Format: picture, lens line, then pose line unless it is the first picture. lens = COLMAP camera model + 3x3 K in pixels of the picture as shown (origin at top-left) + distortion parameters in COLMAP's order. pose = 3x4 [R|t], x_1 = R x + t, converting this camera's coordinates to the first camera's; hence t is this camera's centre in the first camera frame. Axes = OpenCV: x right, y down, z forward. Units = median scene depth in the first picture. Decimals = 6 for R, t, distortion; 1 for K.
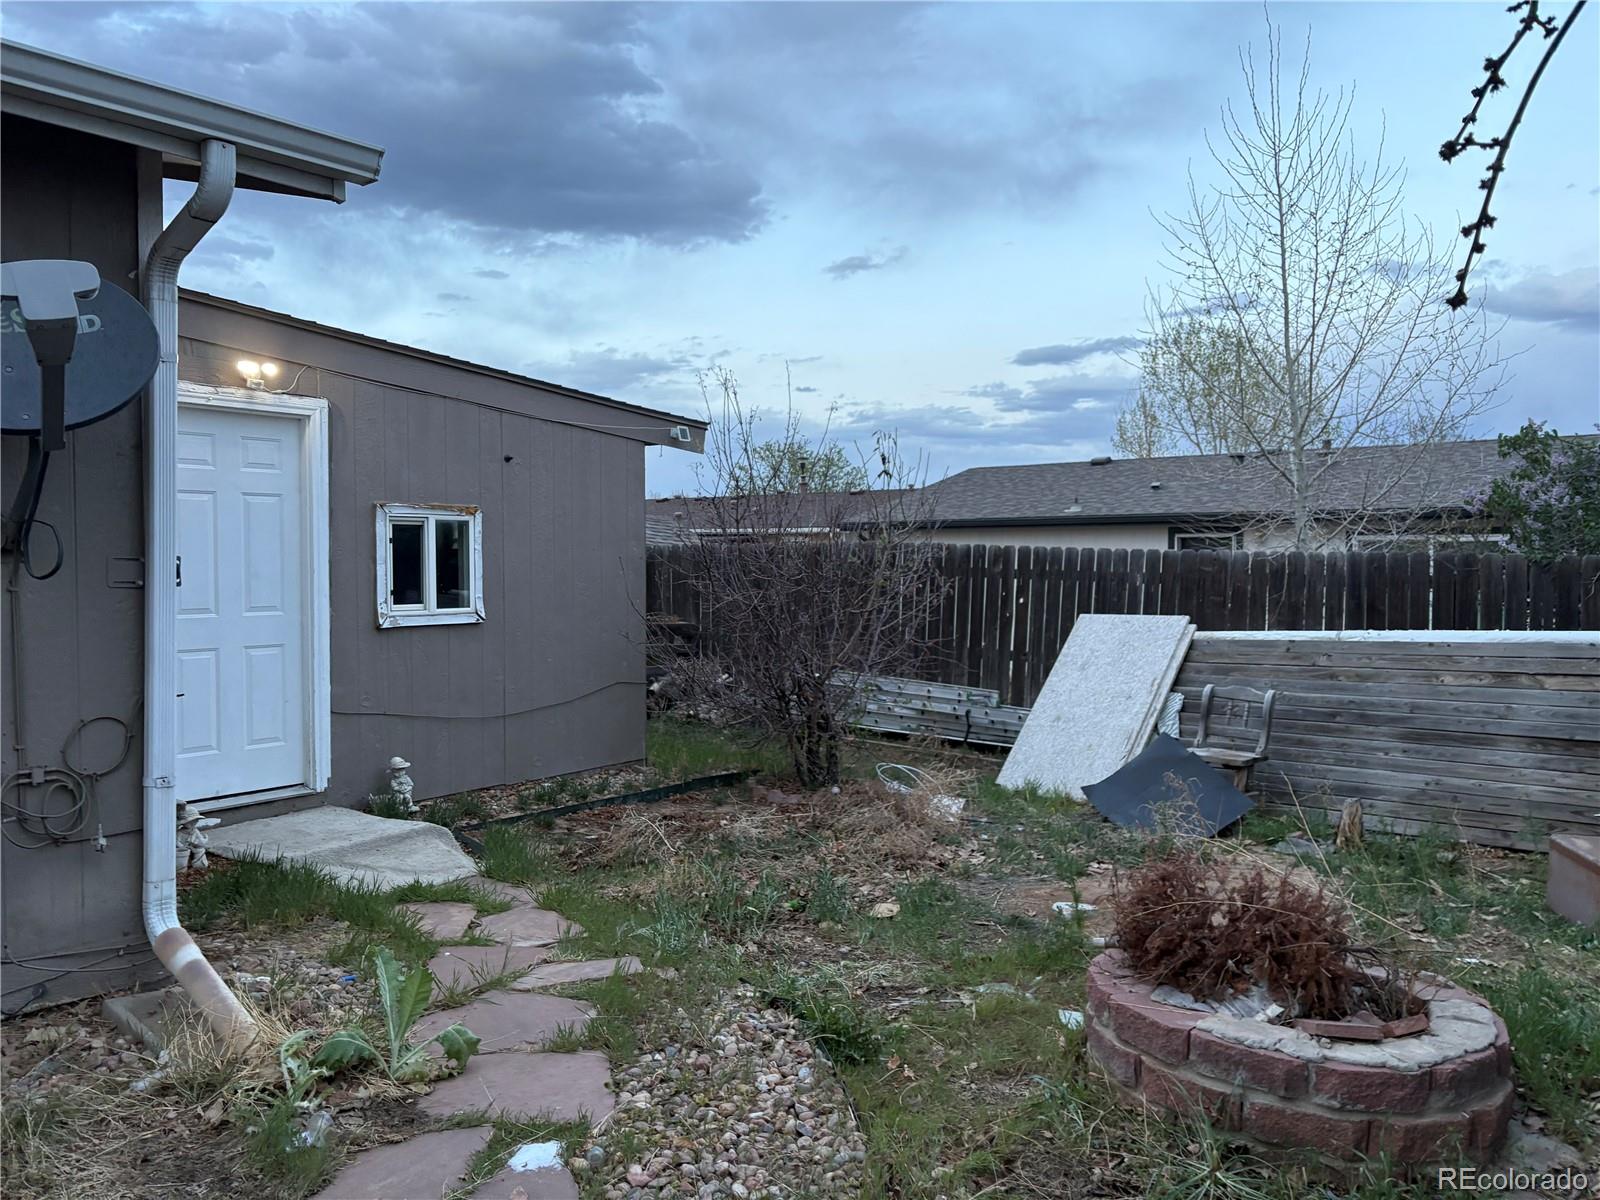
lens RADIAL K [[1196.3, 0, 787.5], [0, 1196.3, 602.4], [0, 0, 1]] dist [0.023464, -0.008095]
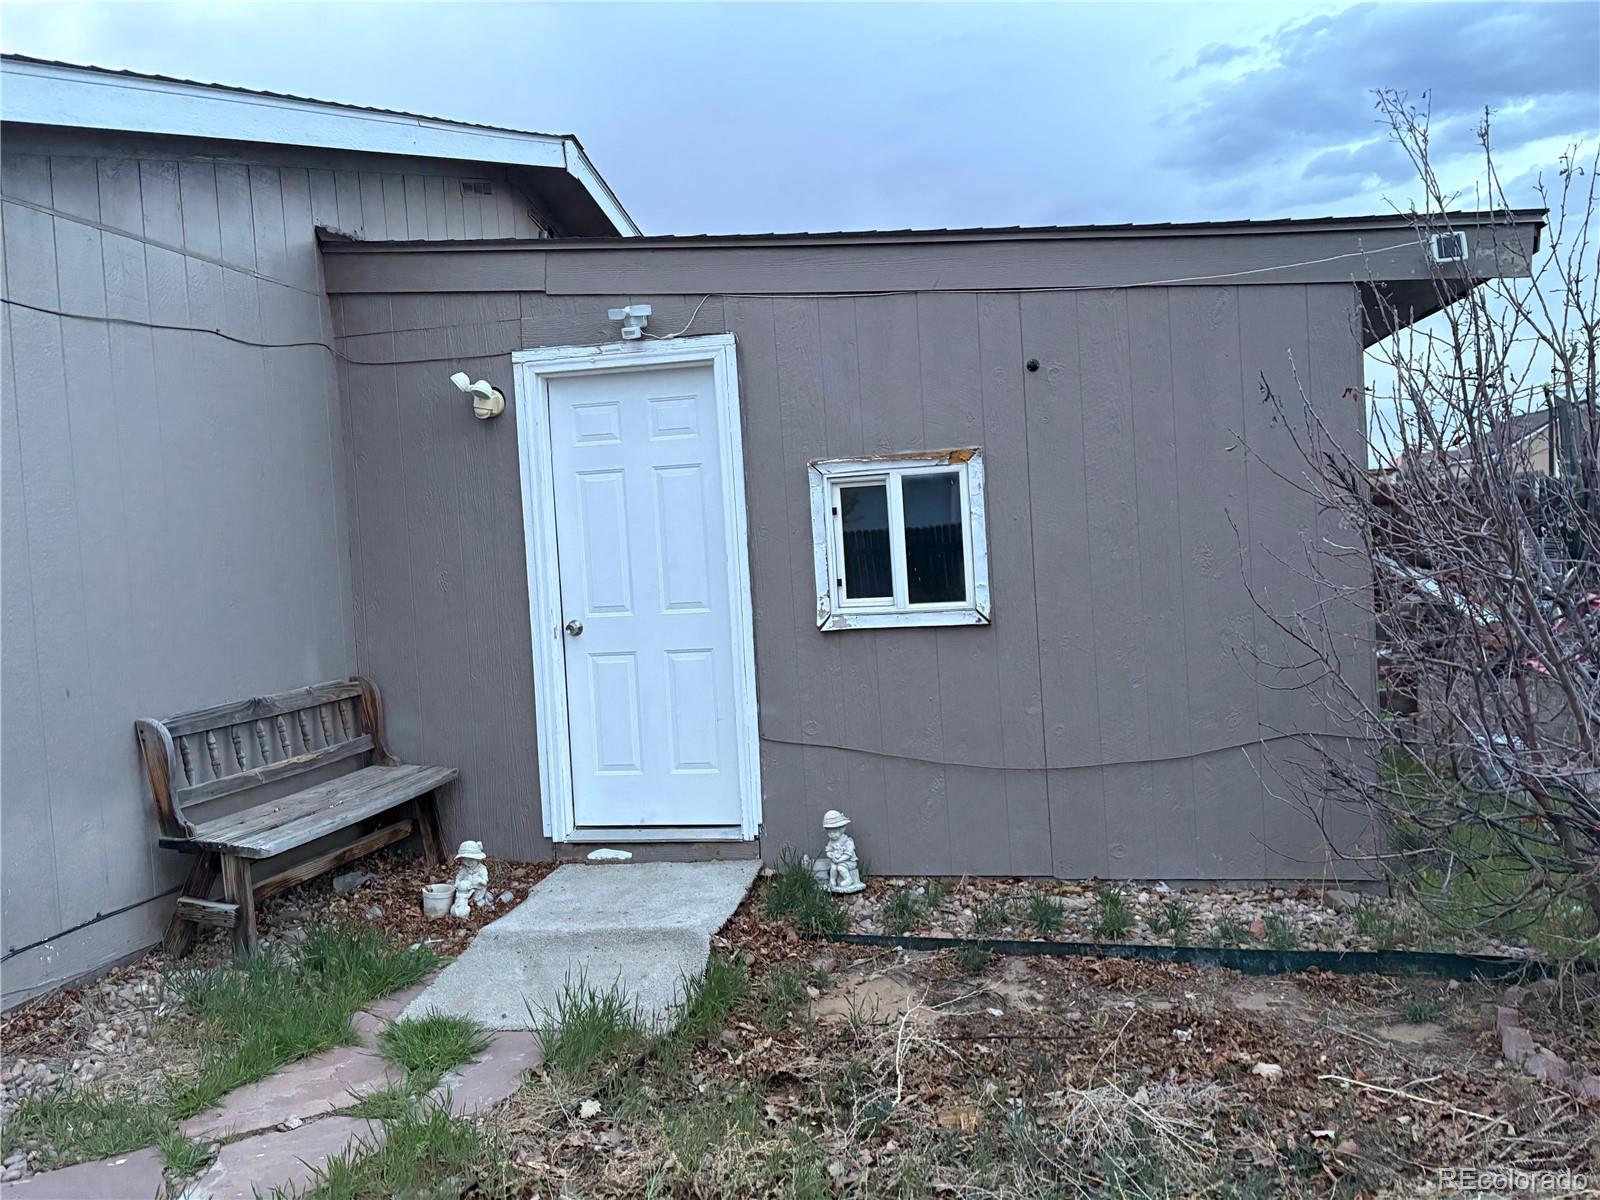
lens RADIAL K [[1195.9, 0, 818.0], [0, 1195.9, 587.8], [0, 0, 1]] dist [0.064947, -0.008421]
pose [[0.437918, 0.007305, -0.898985, 0.299504], [0.022622, 0.999561, 0.019142, -0.018140], [0.898730, -0.028720, 0.437560, 0.642817]]
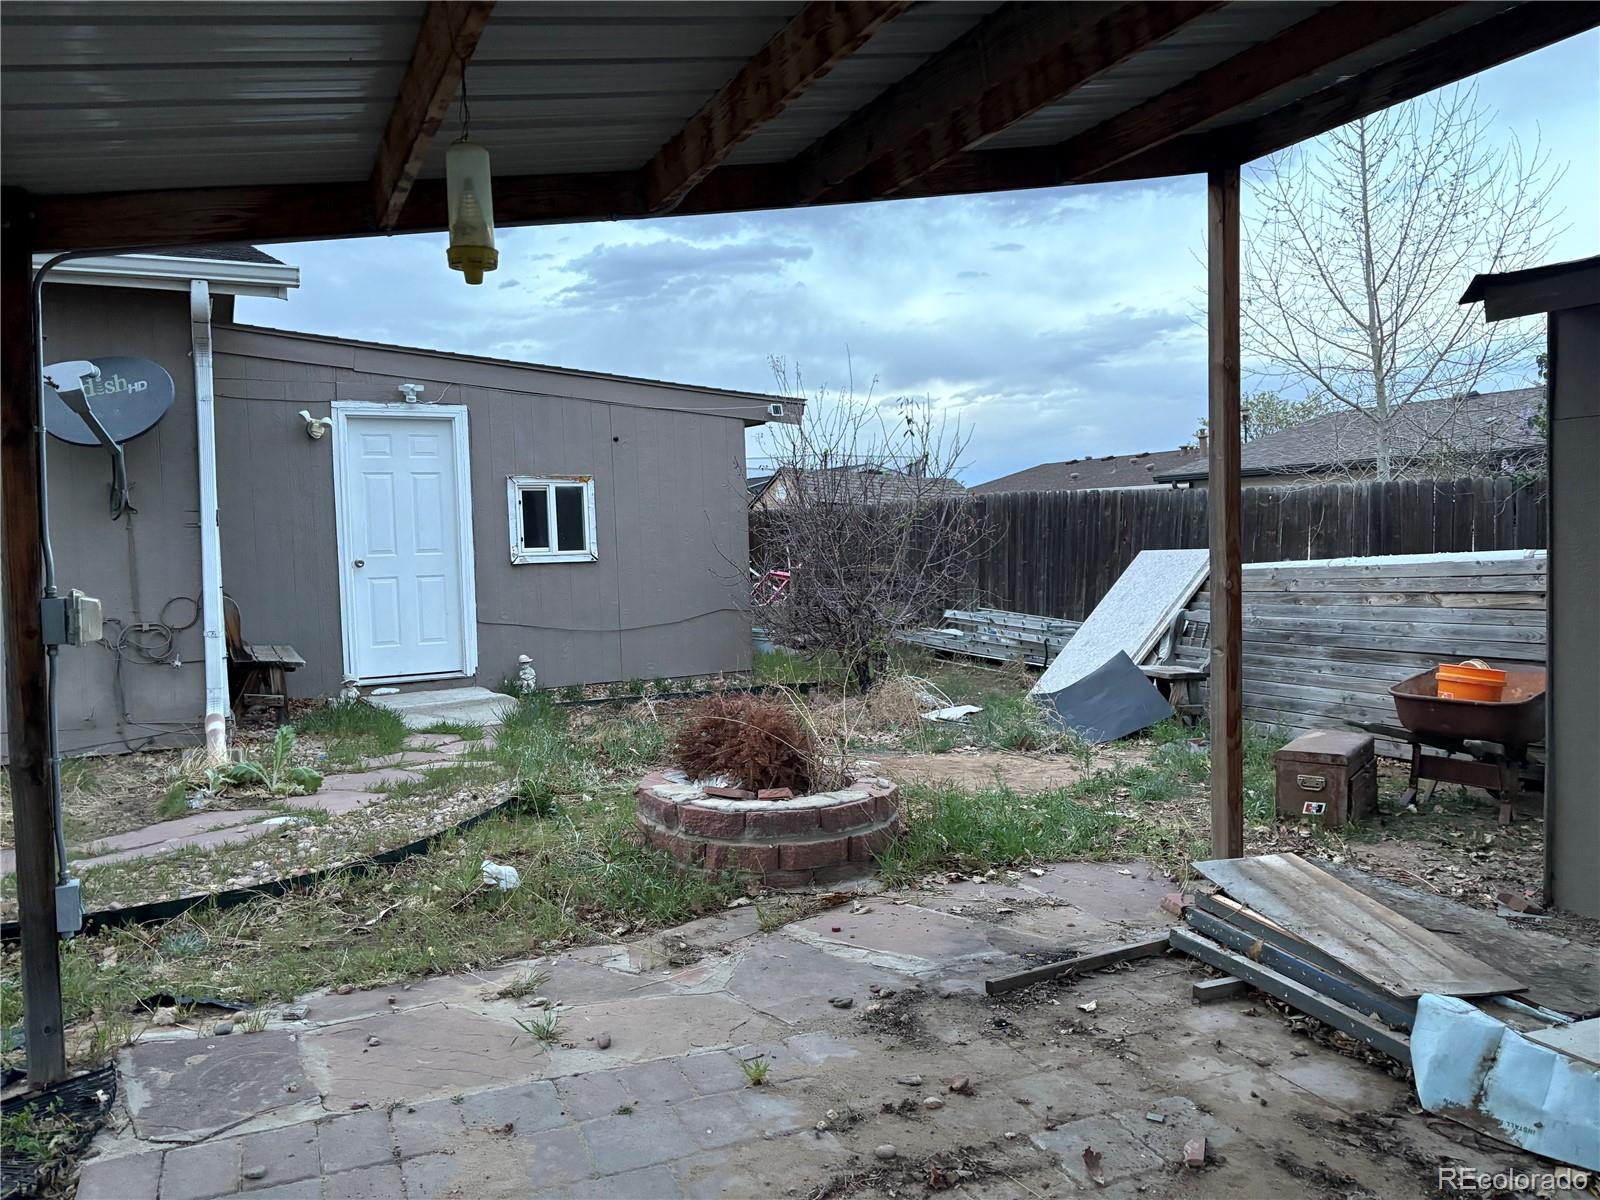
lens RADIAL K [[1204.6, 0, 820.0], [0, 1204.6, 599.8], [0, 0, 1]] dist [0.022410, -0.004426]
pose [[0.917143, -0.002929, -0.398548, 0.530779], [0.012012, 0.999722, 0.020295, 0.036779], [0.398378, -0.023401, 0.916923, -0.153659]]
